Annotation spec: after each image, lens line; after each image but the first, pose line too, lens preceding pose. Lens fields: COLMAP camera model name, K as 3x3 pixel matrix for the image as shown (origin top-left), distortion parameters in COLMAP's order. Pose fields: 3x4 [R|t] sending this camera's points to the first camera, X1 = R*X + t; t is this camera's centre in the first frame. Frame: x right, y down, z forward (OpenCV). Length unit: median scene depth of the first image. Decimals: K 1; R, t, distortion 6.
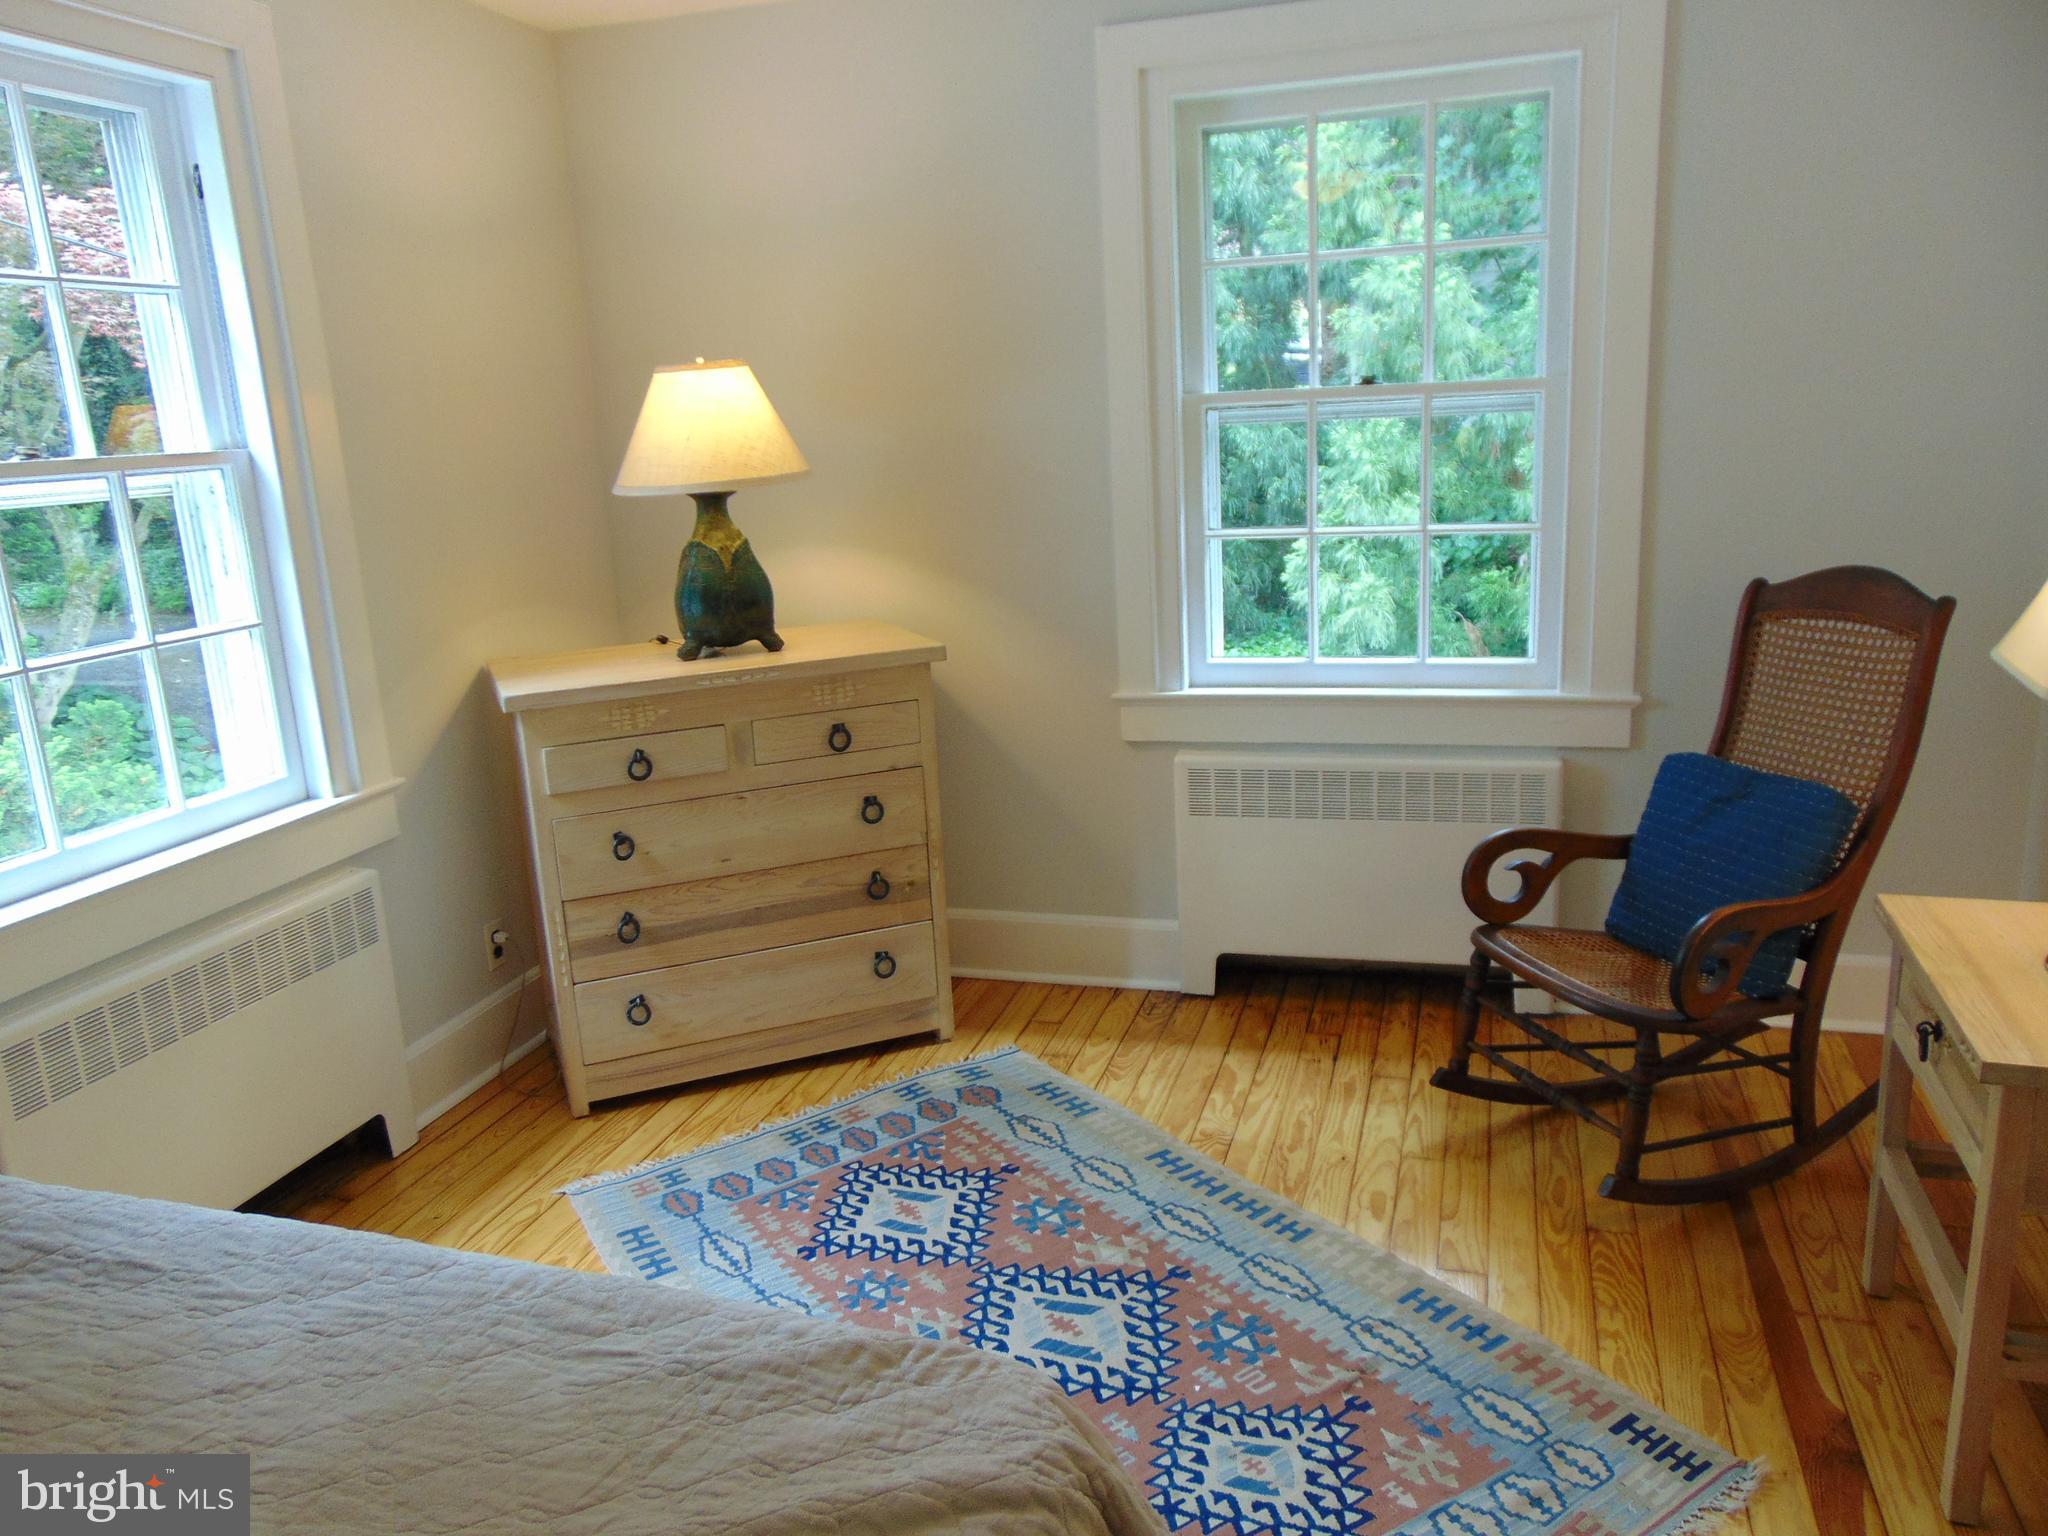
lens RADIAL K [[1518.1, 0, 1024.0], [0, 1518.1, 768.0], [0, 0, 1]] dist [-0.038379, 0.056692]
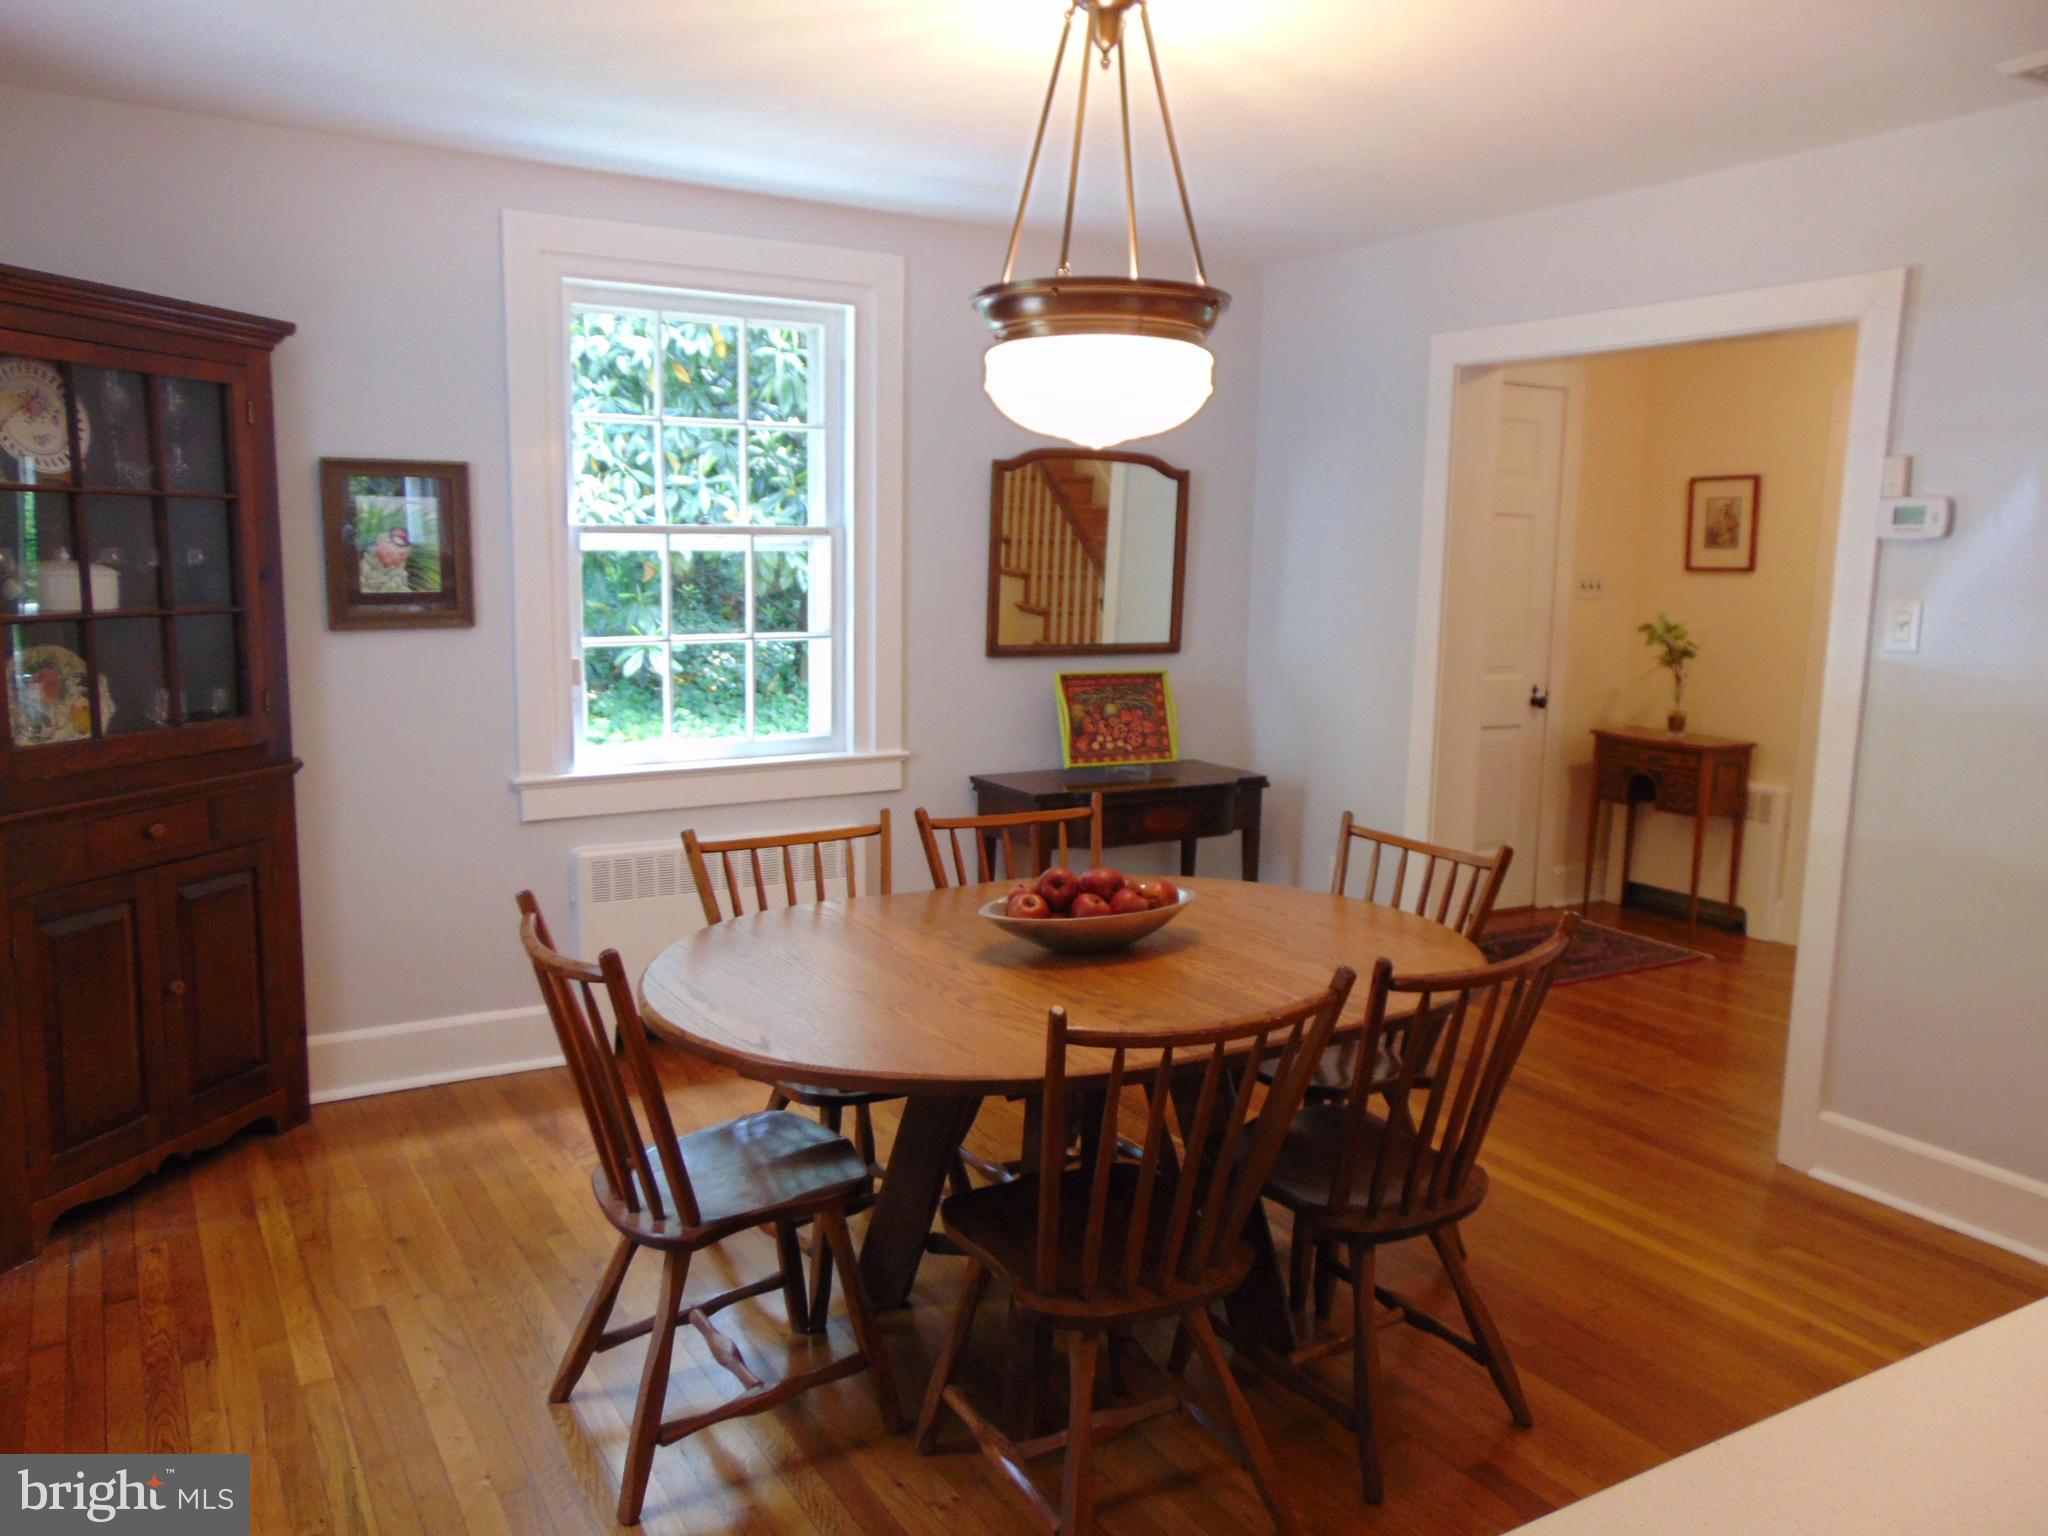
lens RADIAL K [[1518.1, 0, 1024.0], [0, 1518.1, 768.0], [0, 0, 1]] dist [-0.038379, 0.056692]
pose [[0.683267, -0.050601, 0.728413, -1.201942], [0.129817, 0.990121, -0.052991, 0.125104], [-0.718536, 0.130768, 0.683086, -0.188373]]
